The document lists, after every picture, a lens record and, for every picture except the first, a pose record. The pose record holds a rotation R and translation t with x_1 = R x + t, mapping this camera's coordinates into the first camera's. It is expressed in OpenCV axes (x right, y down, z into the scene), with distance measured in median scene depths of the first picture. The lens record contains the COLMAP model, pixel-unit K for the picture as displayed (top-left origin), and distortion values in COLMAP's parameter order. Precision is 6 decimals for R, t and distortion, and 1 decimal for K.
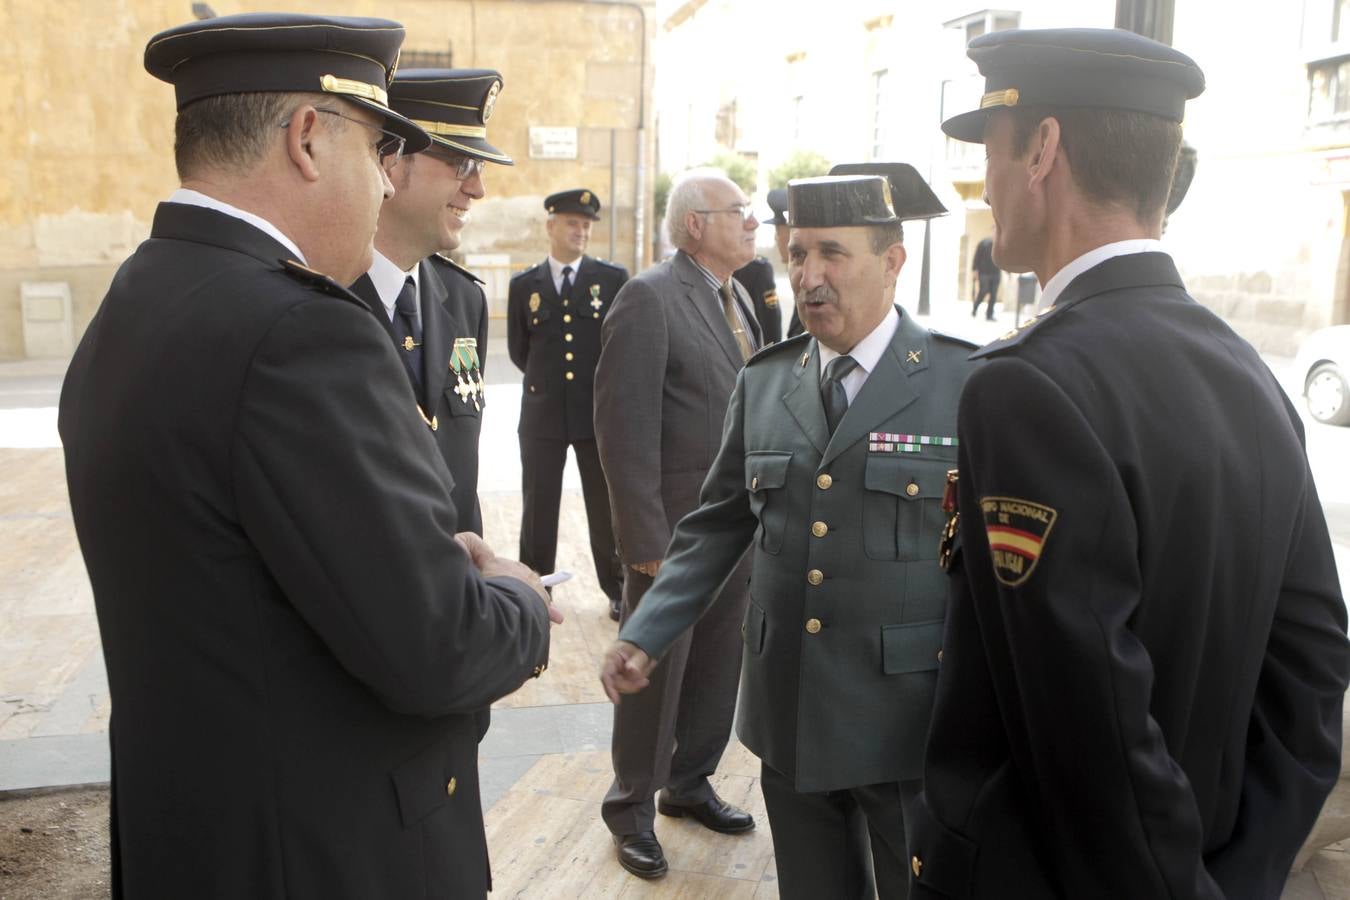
lens RADIAL K [[1255.5, 0, 683.9], [0, 1255.5, 452.7], [0, 0, 1]] dist [-0.094259, 0.080838]
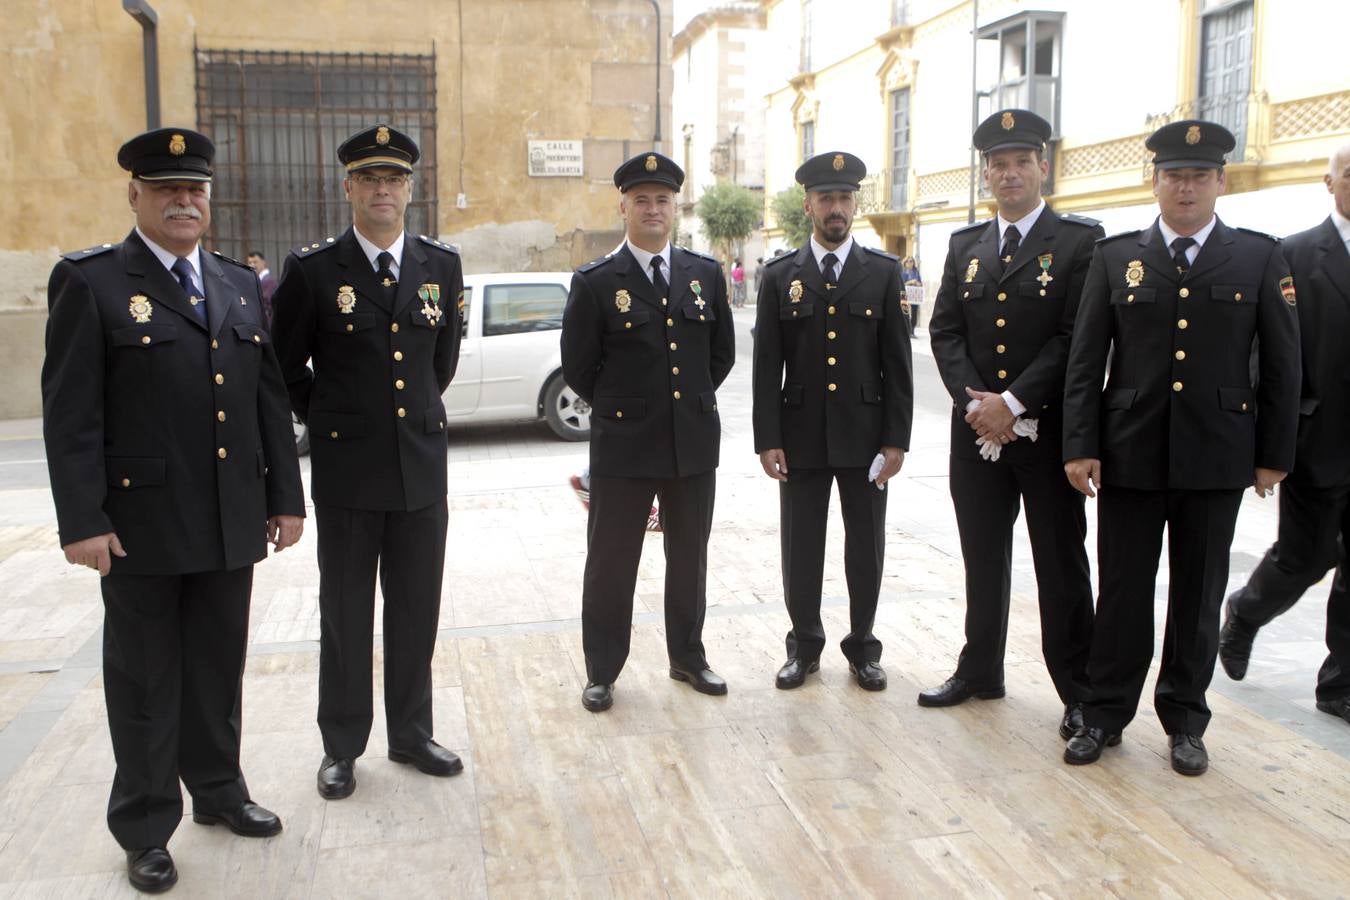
lens RADIAL K [[1255.5, 0, 683.9], [0, 1255.5, 452.7], [0, 0, 1]] dist [-0.094259, 0.080838]
pose [[0.999716, -0.023214, 0.005442, -0.026581], [0.023388, 0.999134, -0.034418, -0.015553], [-0.004639, 0.034536, 0.999393, 0.152560]]
